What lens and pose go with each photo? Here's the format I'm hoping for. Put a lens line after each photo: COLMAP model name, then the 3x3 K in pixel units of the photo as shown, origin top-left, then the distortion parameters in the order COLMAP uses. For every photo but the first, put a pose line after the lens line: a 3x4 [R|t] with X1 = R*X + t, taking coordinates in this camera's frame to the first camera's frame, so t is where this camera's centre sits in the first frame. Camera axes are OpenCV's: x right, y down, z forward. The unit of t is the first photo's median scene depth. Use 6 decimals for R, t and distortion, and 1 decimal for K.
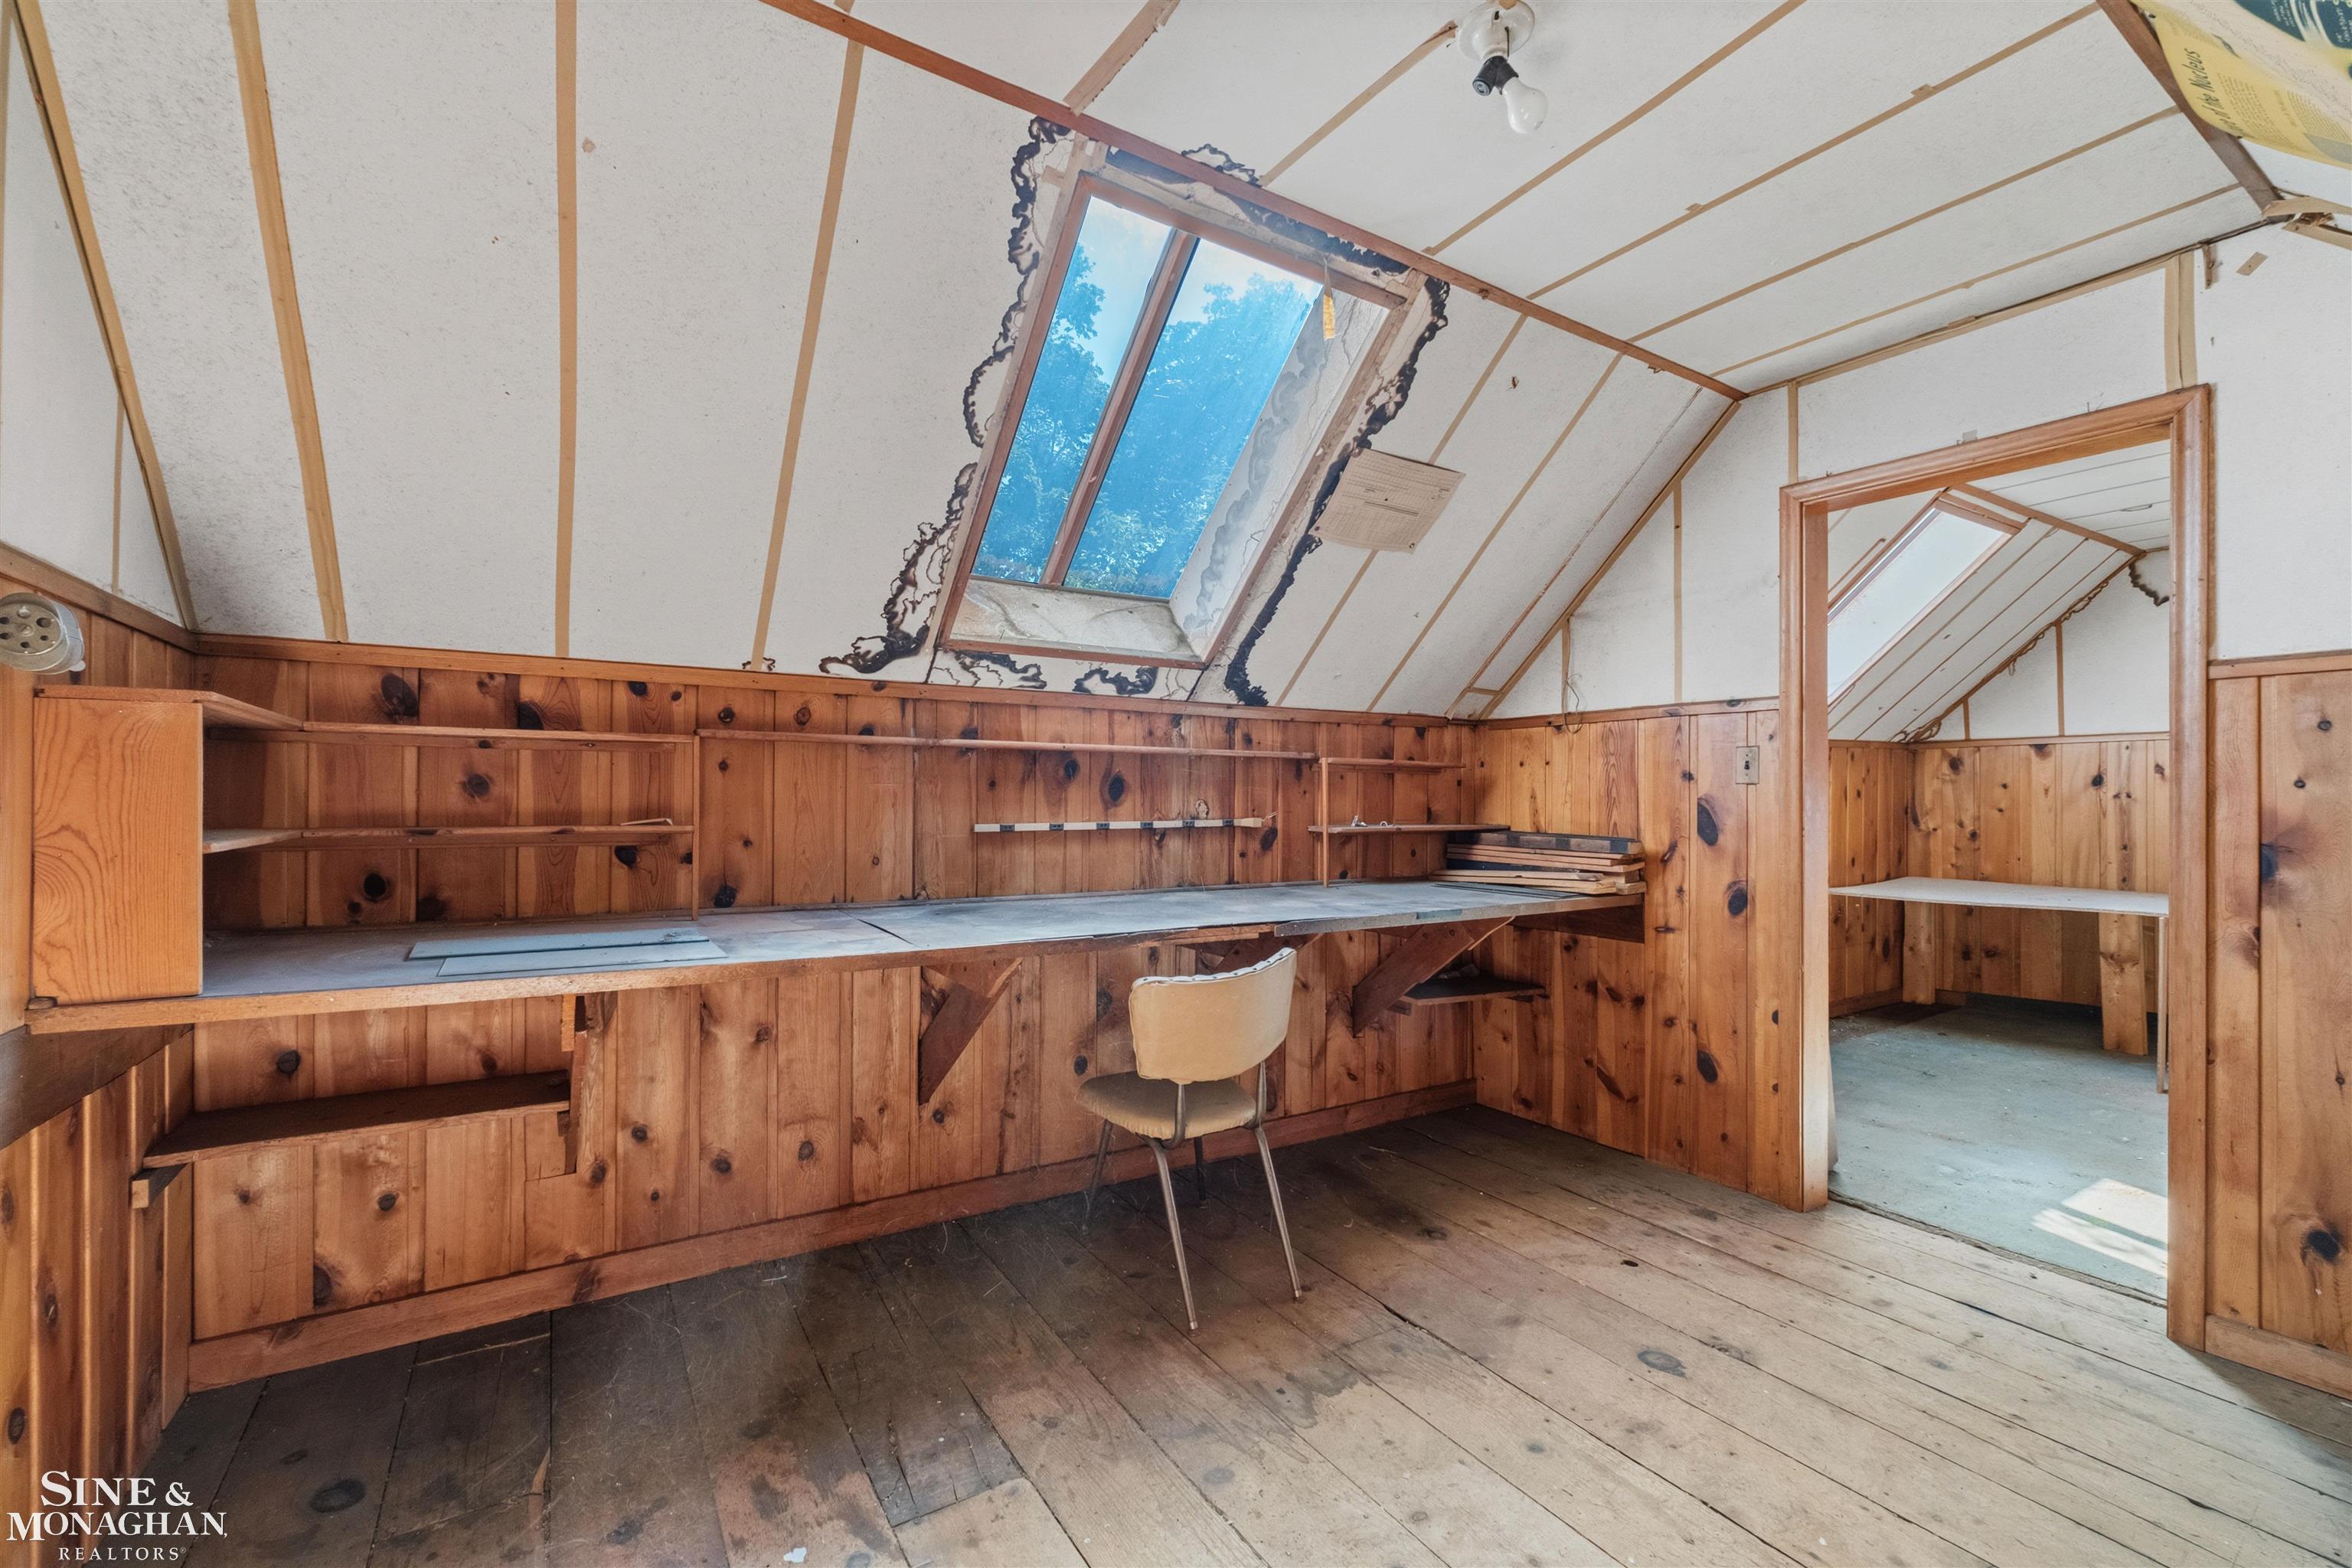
lens RADIAL K [[970.6, 0, 1163.8], [0, 970.6, 796.0], [0, 0, 1]] dist [-0.003097, -0.000098]
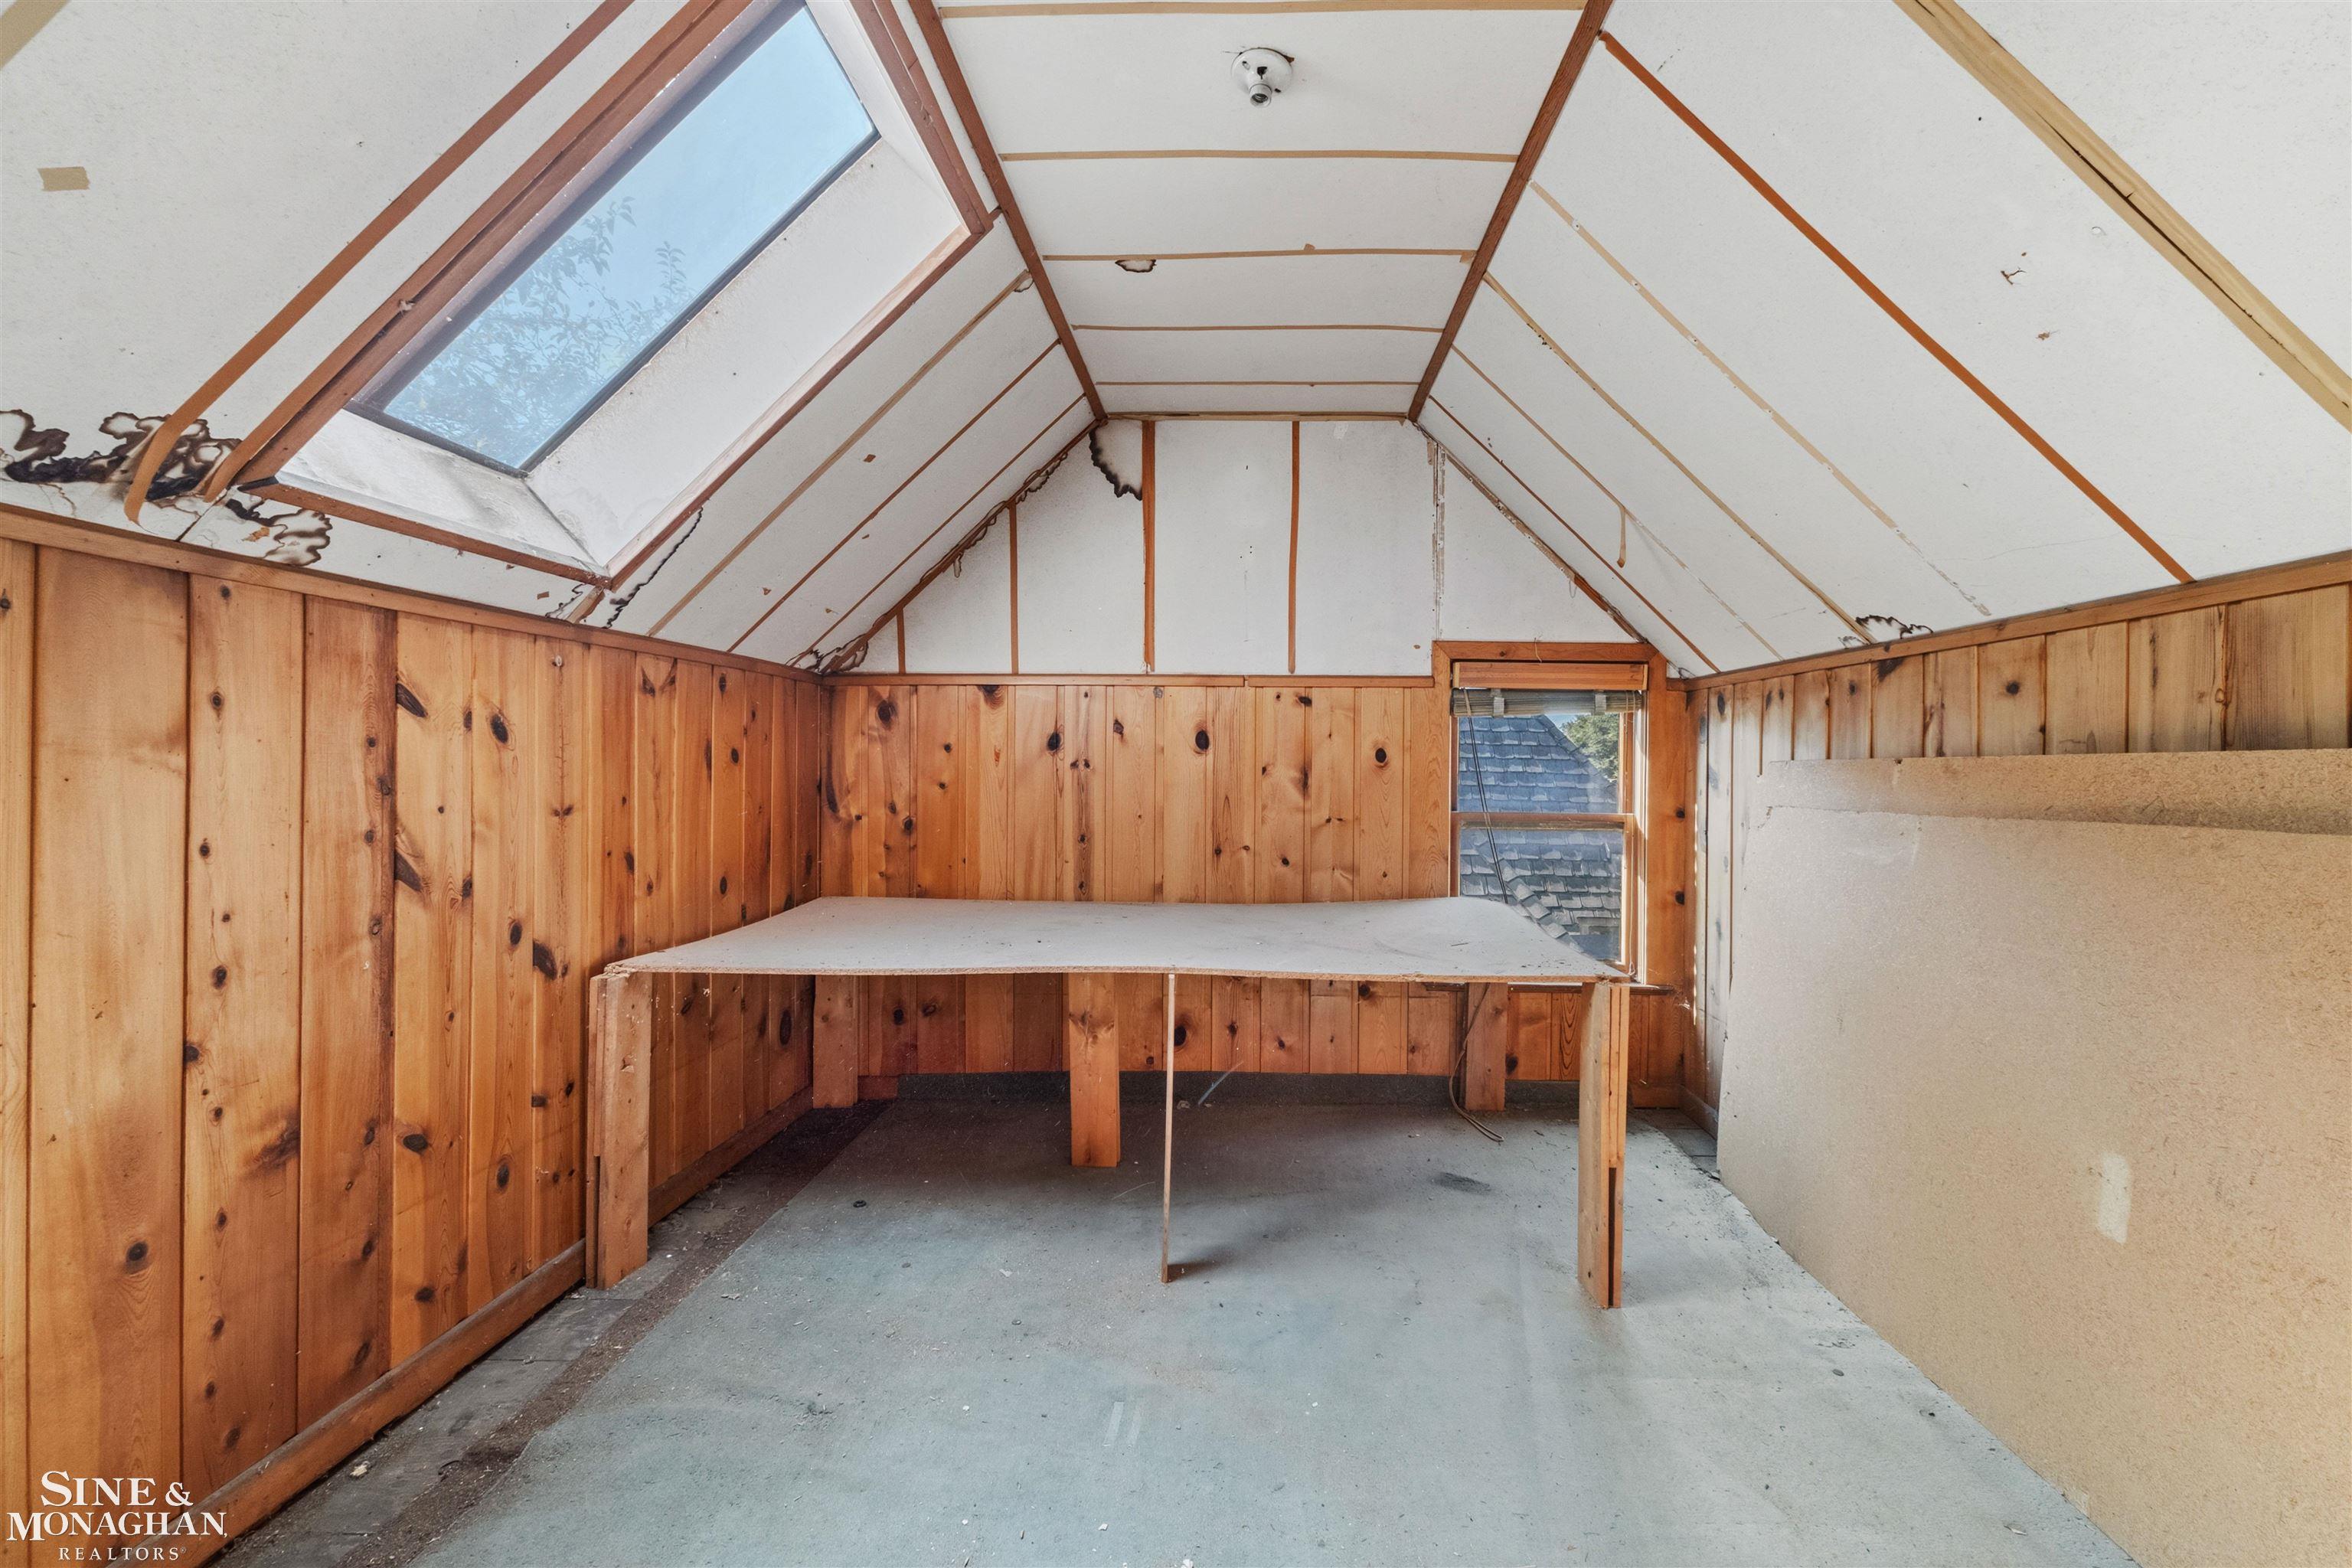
lens RADIAL K [[970.6, 0, 1177.4], [0, 970.6, 779.6], [0, 0, 1]] dist [-0.003097, -0.000098]
pose [[0.571956, 0.000684, 0.820284, 0.427886], [-0.007078, 0.999967, 0.004101, 0.006978], [-0.820254, -0.008152, 0.571941, 0.507254]]
